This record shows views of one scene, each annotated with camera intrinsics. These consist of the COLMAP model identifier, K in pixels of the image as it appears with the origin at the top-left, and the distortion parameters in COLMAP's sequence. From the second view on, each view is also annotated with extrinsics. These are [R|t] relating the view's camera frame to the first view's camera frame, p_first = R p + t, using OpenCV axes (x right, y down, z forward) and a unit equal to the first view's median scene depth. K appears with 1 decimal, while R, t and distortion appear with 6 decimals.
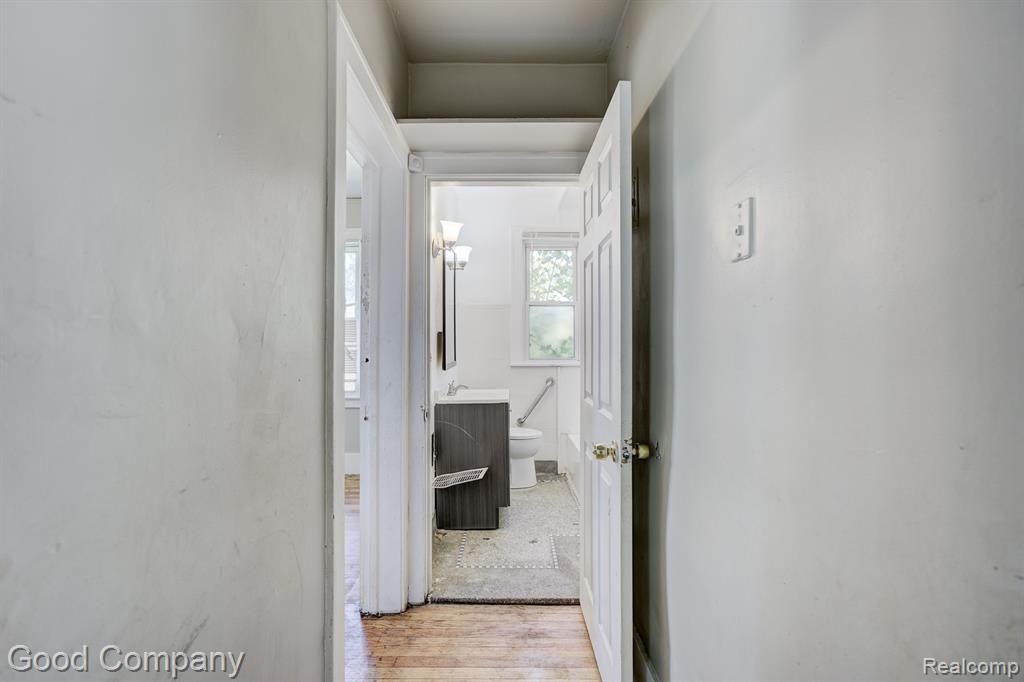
lens RADIAL K [[443.5, 0, 513.7], [0, 443.5, 341.4], [0, 0, 1]] dist [0.001672, 0.000060]
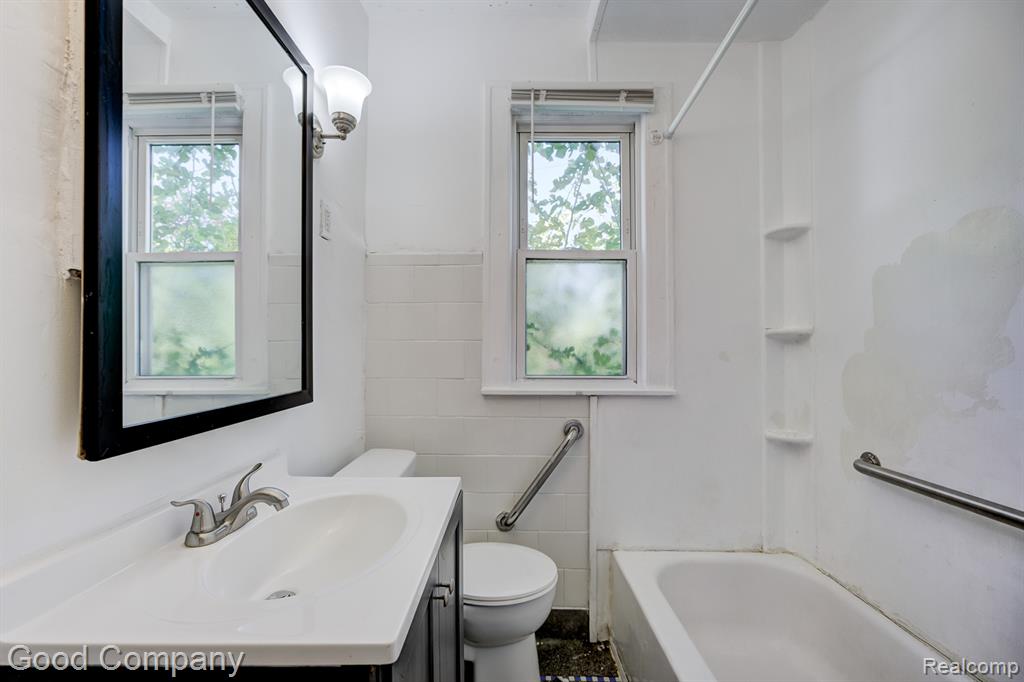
lens RADIAL K [[412.0, 0, 506.1], [0, 412.0, 344.3], [0, 0, 1]] dist [-0.002885, -0.000097]
pose [[0.999751, 0.006413, -0.021386, 0.023932], [-0.006547, 0.999959, -0.006217, 0.008319], [0.021345, 0.006356, 0.999752, 0.585924]]
